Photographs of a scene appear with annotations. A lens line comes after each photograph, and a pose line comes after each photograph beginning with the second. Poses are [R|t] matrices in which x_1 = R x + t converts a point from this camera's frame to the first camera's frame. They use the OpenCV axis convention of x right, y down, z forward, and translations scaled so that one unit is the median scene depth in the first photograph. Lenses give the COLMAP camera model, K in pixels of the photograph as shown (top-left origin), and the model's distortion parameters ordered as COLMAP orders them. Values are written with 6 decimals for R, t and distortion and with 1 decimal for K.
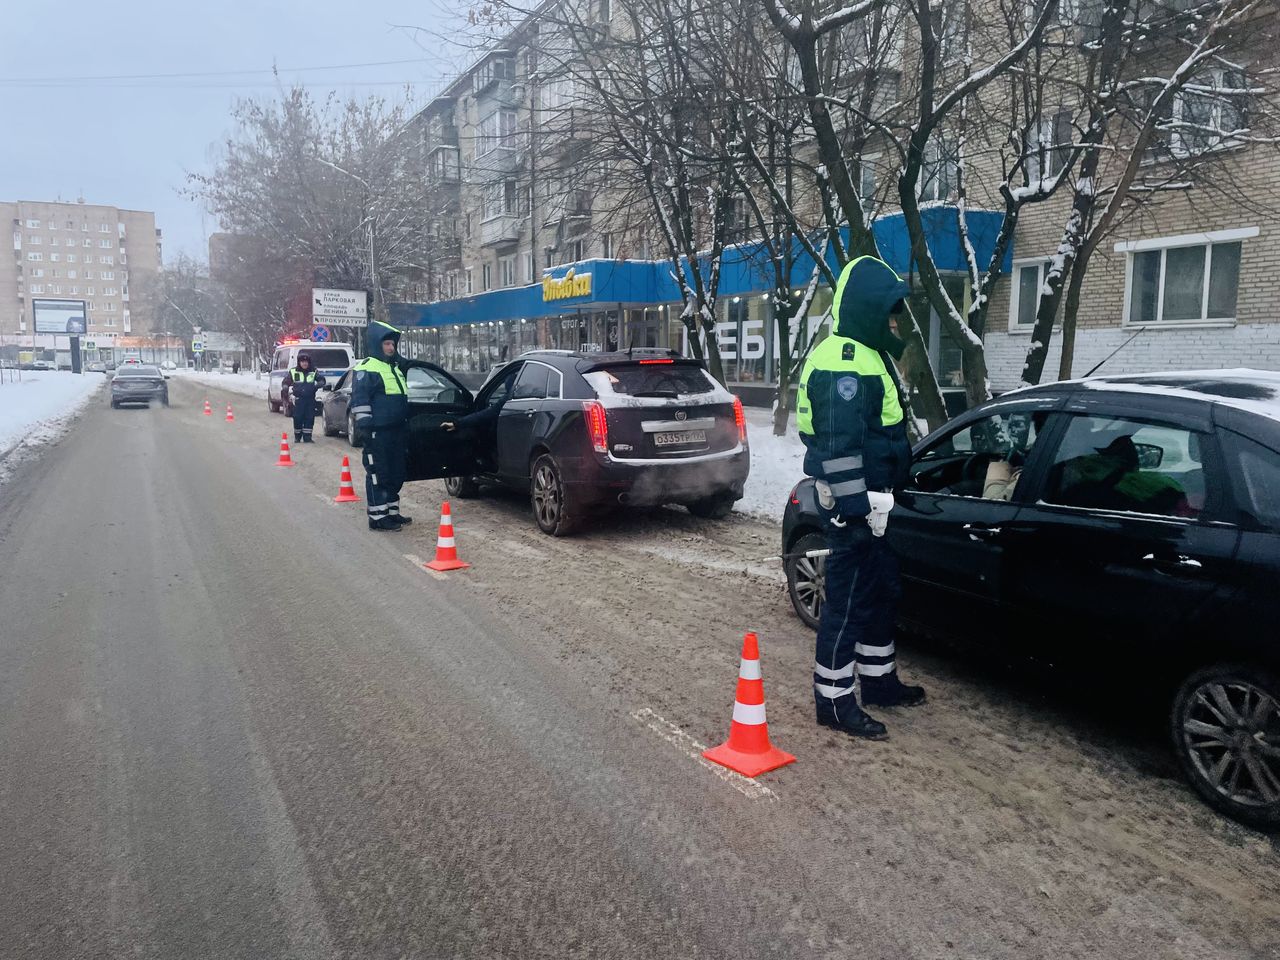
lens RADIAL K [[957.4, 0, 626.0], [0, 957.4, 470.5], [0, 0, 1]] dist [0.031830, -0.018307]
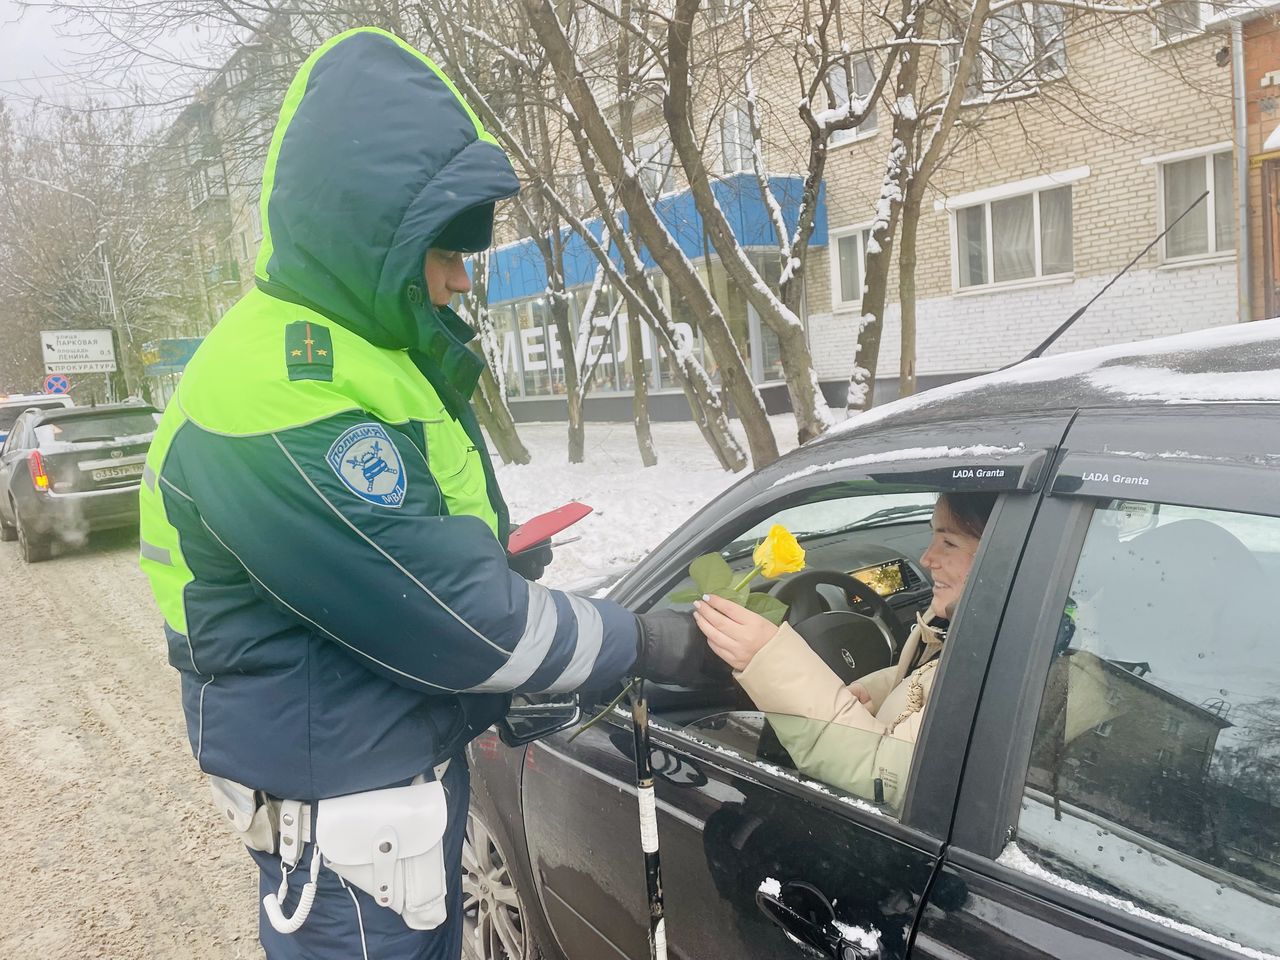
lens RADIAL K [[957.4, 0, 649.6], [0, 957.4, 483.6], [0, 0, 1]] dist [0.031830, -0.018307]
pose [[0.978590, -0.114709, 0.170891, 0.081673], [0.114104, 0.993379, 0.013391, -0.022387], [-0.171295, 0.006395, 0.985199, 0.206213]]
